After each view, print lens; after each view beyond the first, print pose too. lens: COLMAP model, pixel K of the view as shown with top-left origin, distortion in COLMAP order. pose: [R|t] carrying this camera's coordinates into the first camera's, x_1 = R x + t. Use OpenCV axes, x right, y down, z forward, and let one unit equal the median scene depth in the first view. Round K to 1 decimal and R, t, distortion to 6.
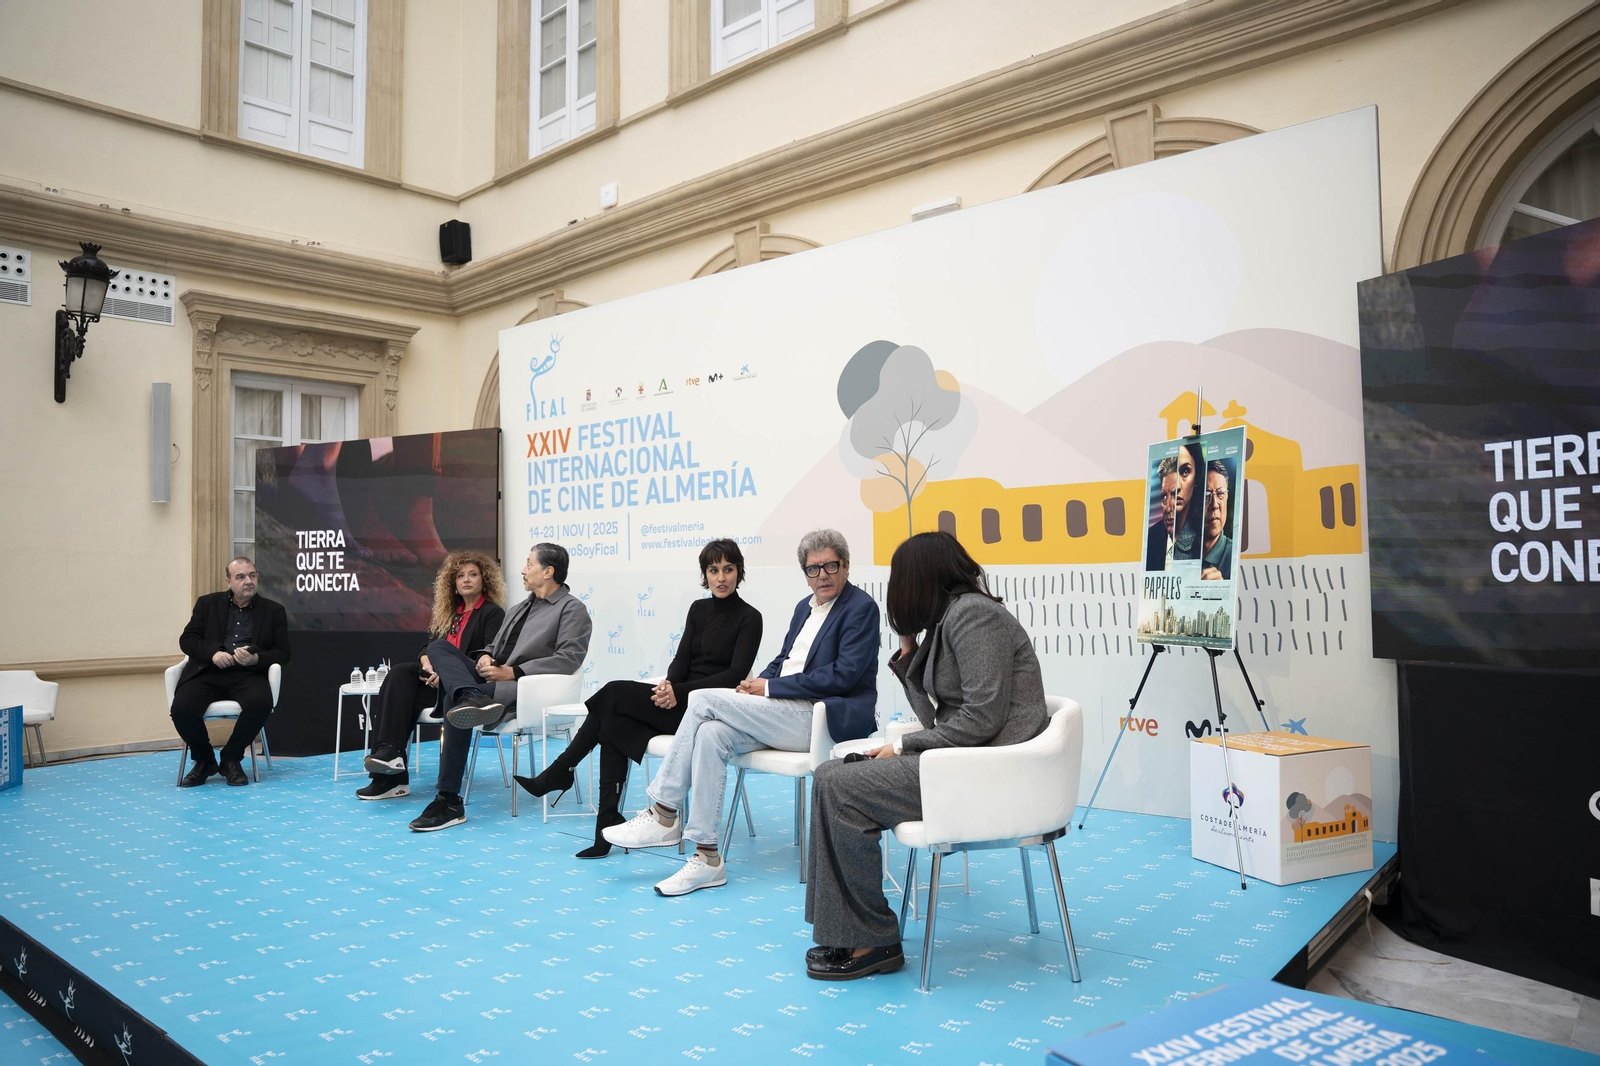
lens RADIAL K [[1090.3, 0, 801.1], [0, 1090.3, 544.6], [0, 0, 1]] dist [-0.134040, 0.093343]
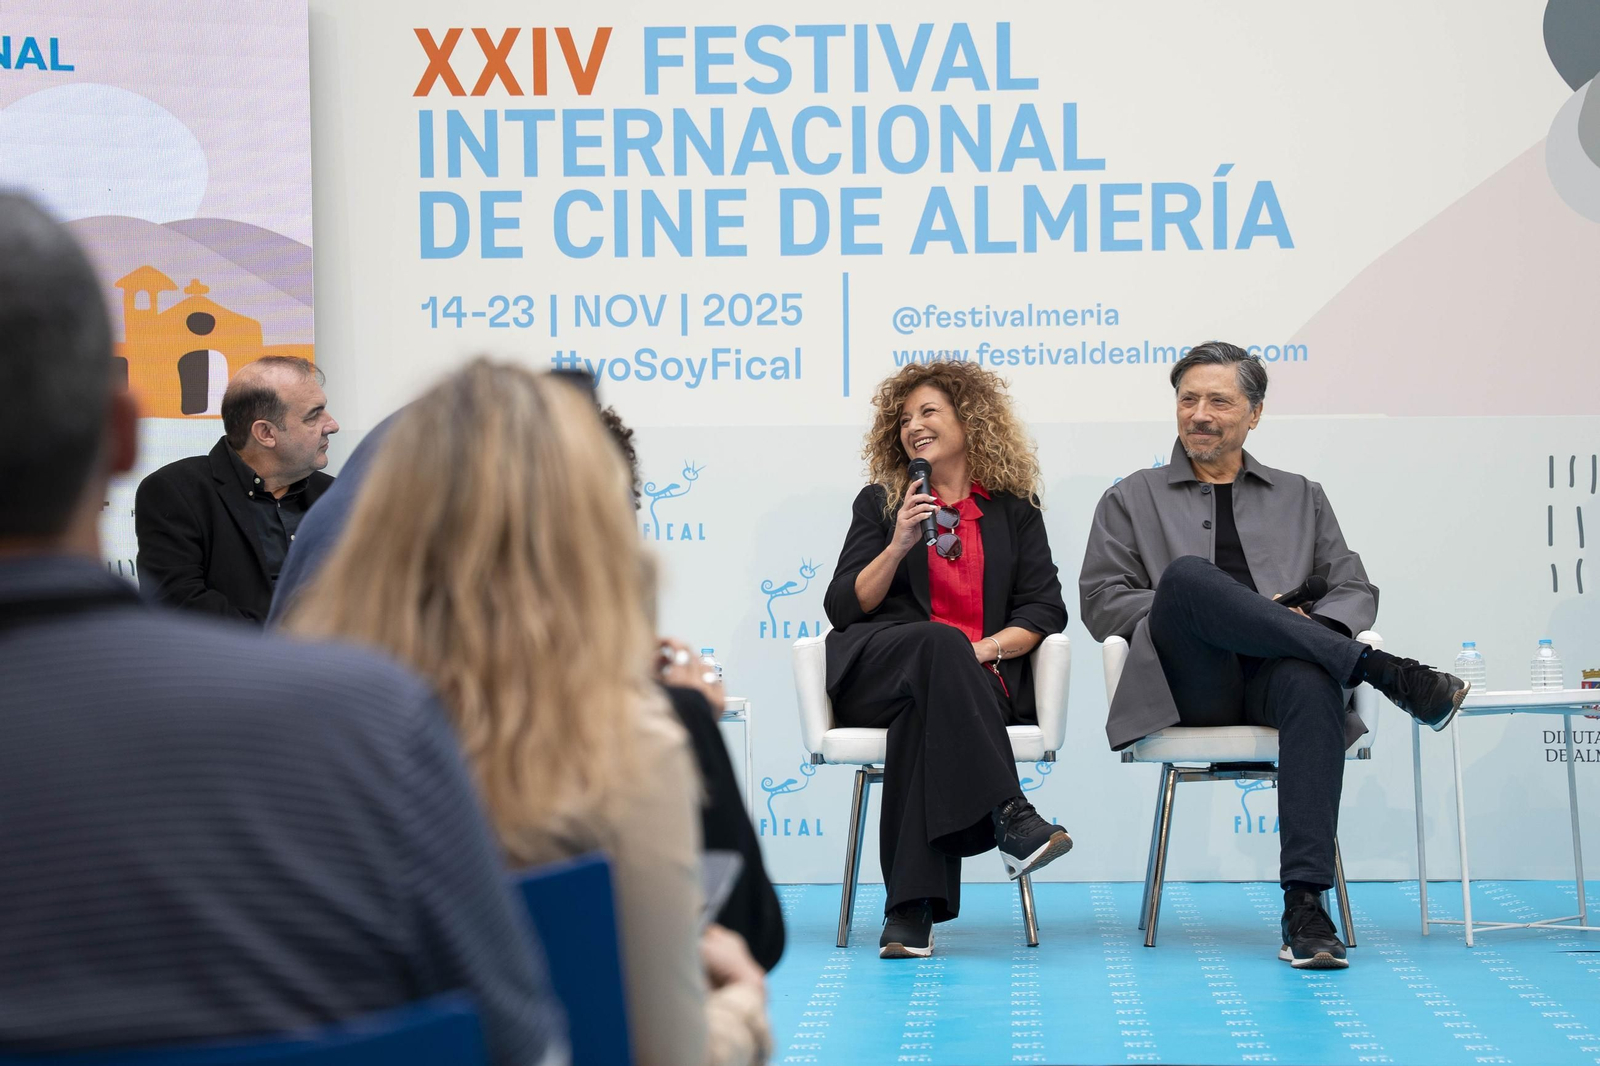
lens RADIAL K [[4150.4, 0, 808.7], [0, 4150.4, 523.5], [0, 0, 1]] dist [0.353614, 0.000000]
pose [[0.796903, 0.013394, 0.603959, -1.087944], [-0.023253, 0.999693, 0.008511, 0.048959], [-0.603659, -0.020826, 0.796970, -0.176734]]
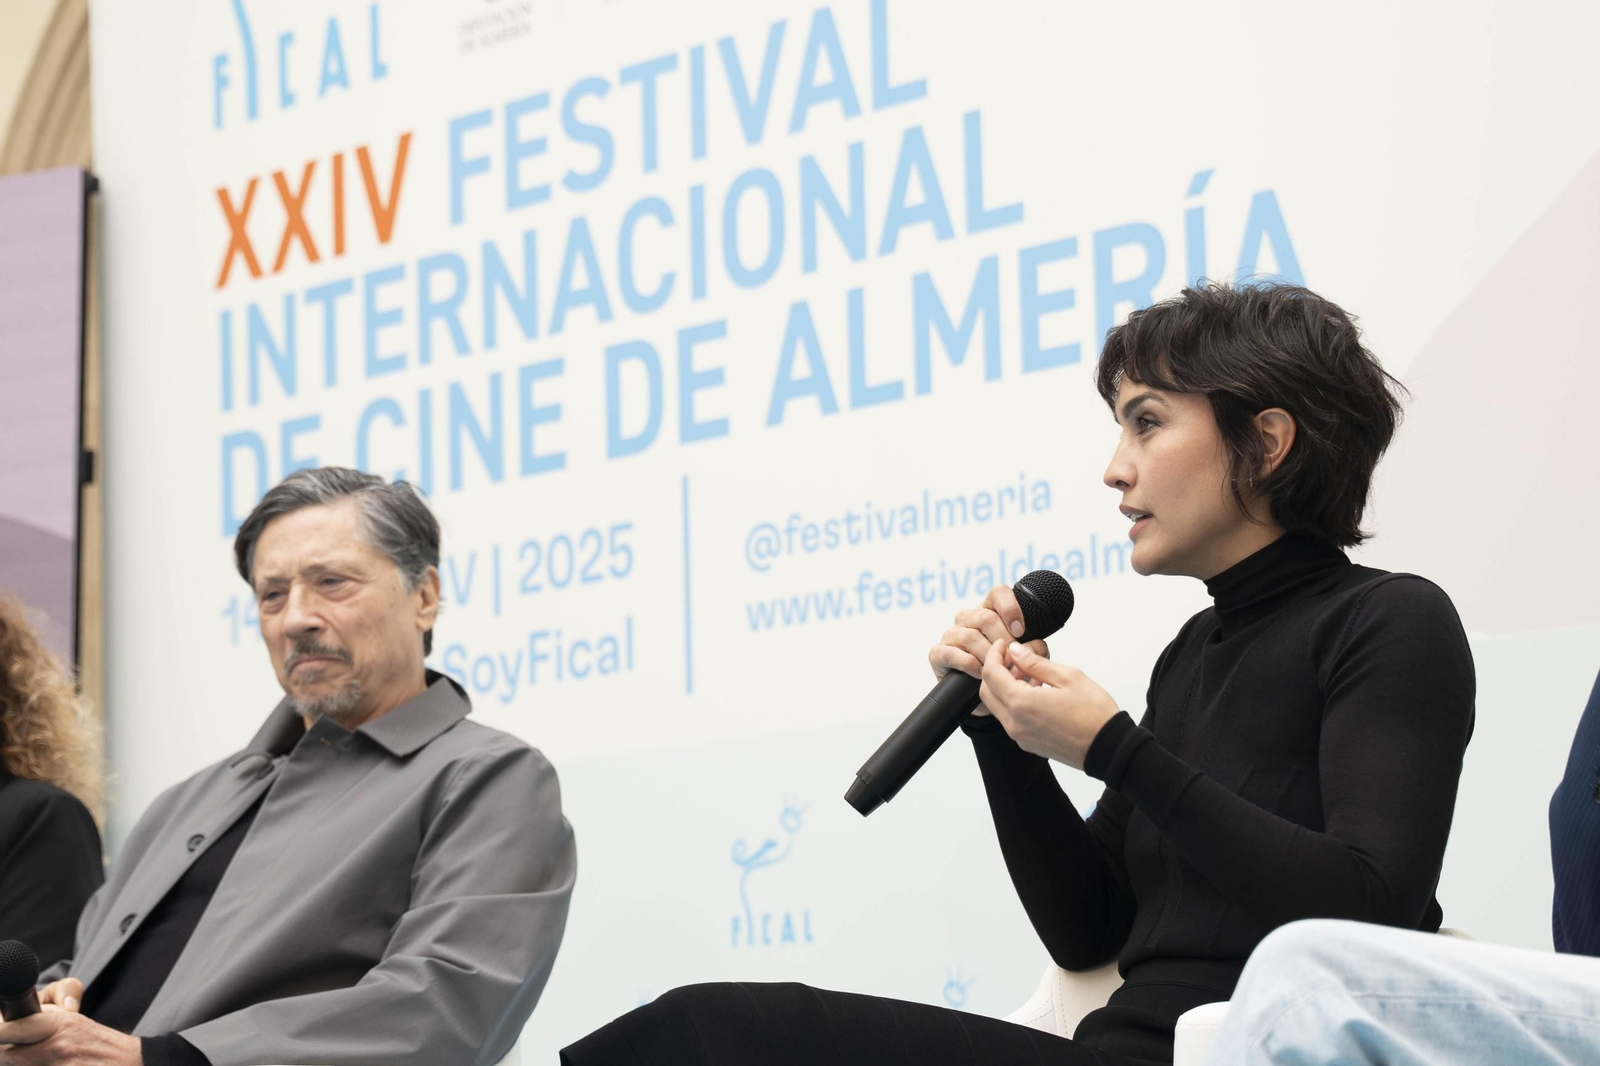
lens RADIAL K [[4029.4, 0, 795.9], [0, 4029.4, 530.1], [0, 0, 1]] dist [0.126152, 0.000000]
pose [[0.995596, -0.020825, -0.091407, -0.064627], [0.009187, 0.991994, -0.125947, 0.085754], [0.093298, 0.124553, 0.987817, 0.210589]]
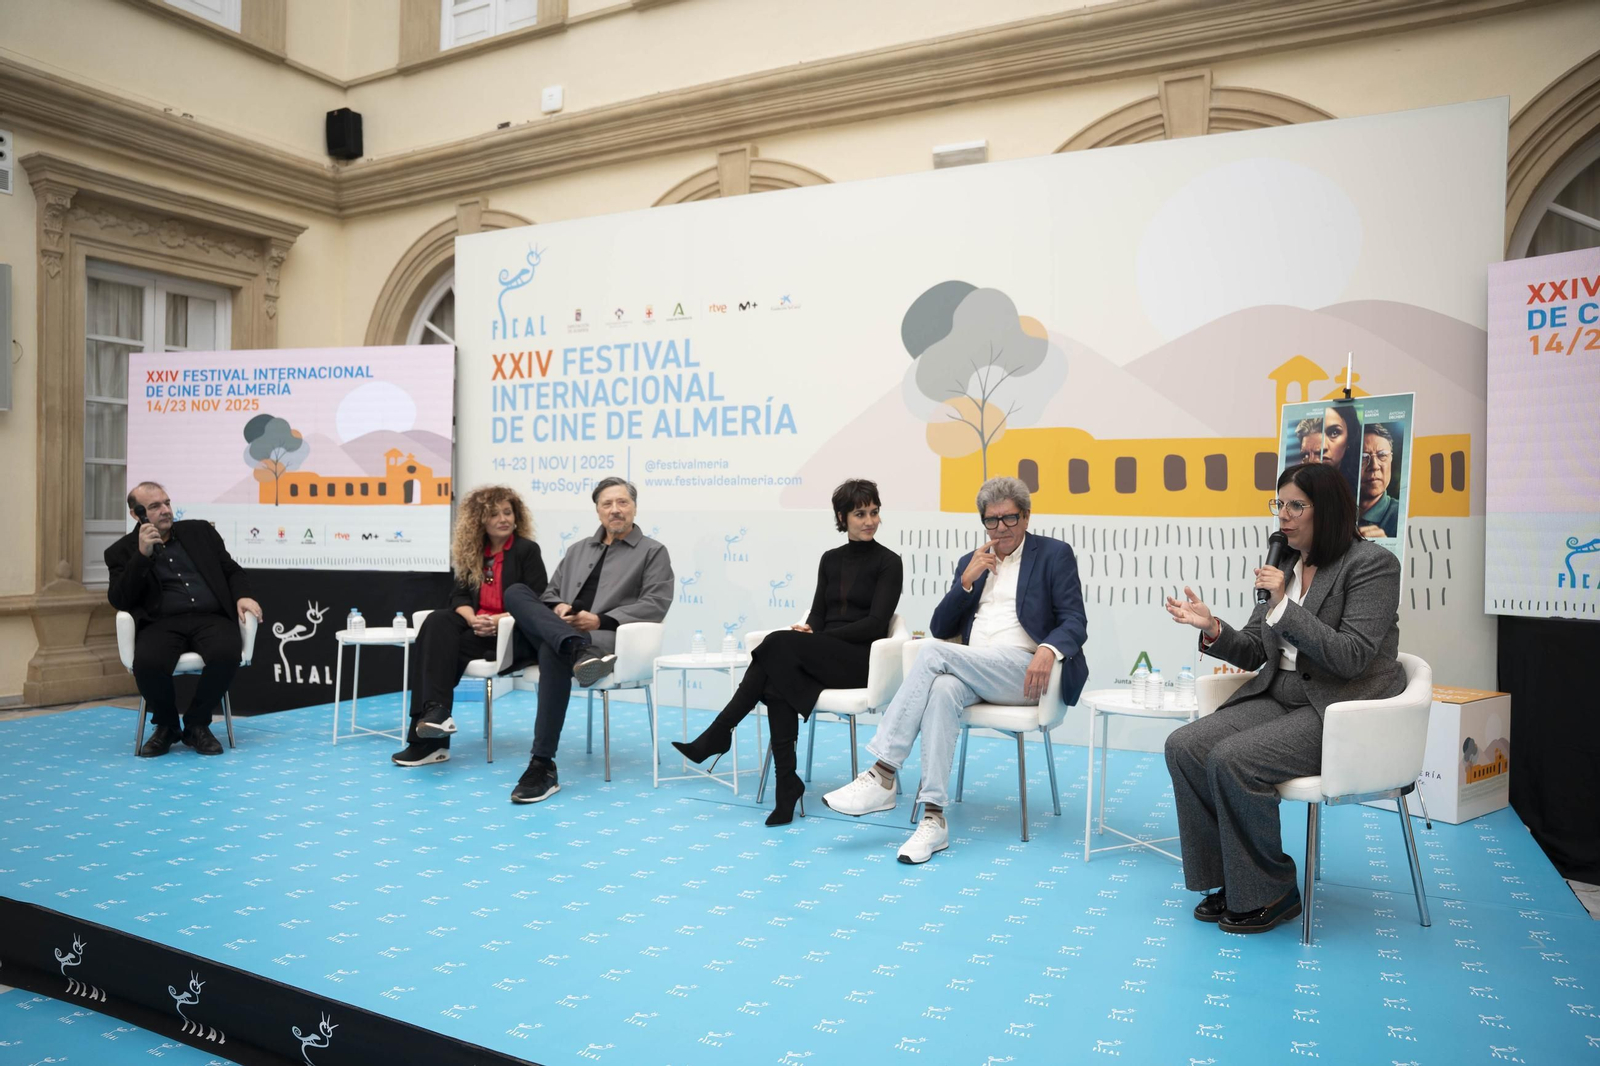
lens RADIAL K [[1090.3, 0, 797.0], [0, 1090.3, 536.5], [0, 0, 1]] dist [-0.134040, 0.093343]
pose [[0.972027, 0.025055, 0.233530, -0.239206], [-0.034915, 0.998661, 0.038181, 0.007189], [-0.232261, -0.045267, 0.971600, 0.071959]]
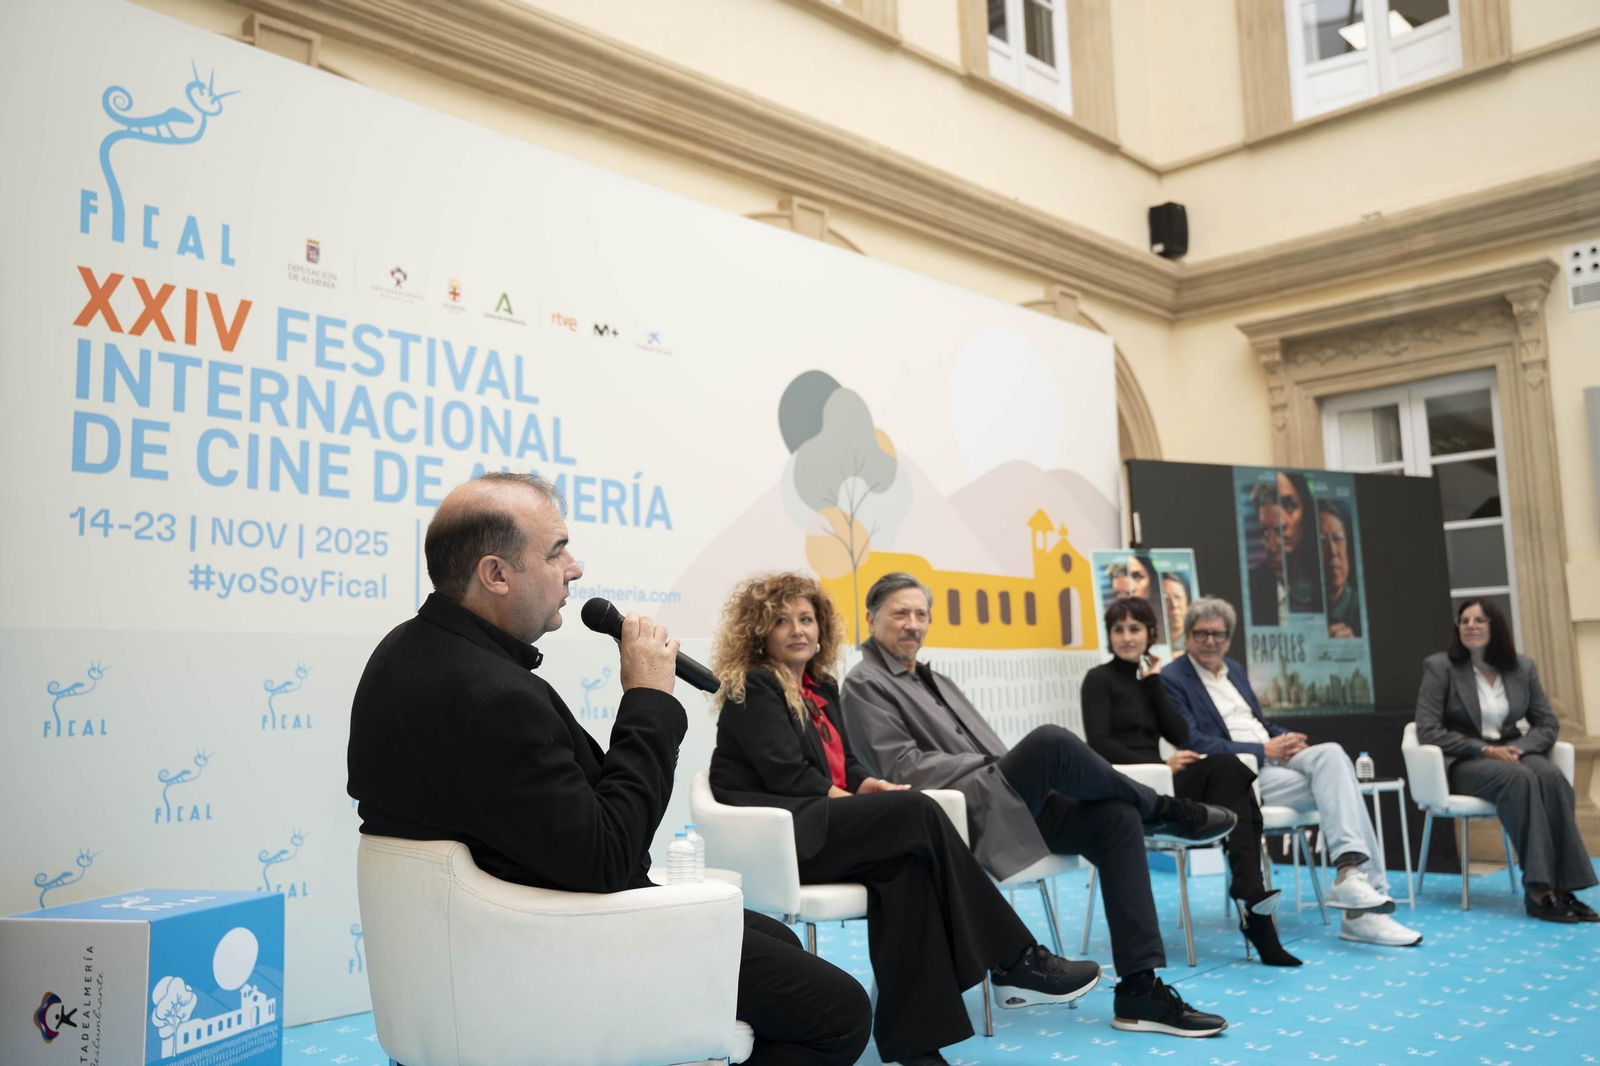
lens RADIAL K [[1367.2, 0, 799.1], [0, 1367.2, 529.0], [0, 0, 1]] dist [-0.040411, 0.088502]
pose [[0.061896, 0.142889, 0.987801, -0.792120], [-0.002357, 0.989717, -0.143018, 0.067204], [-0.998080, 0.006524, 0.061596, 0.804565]]
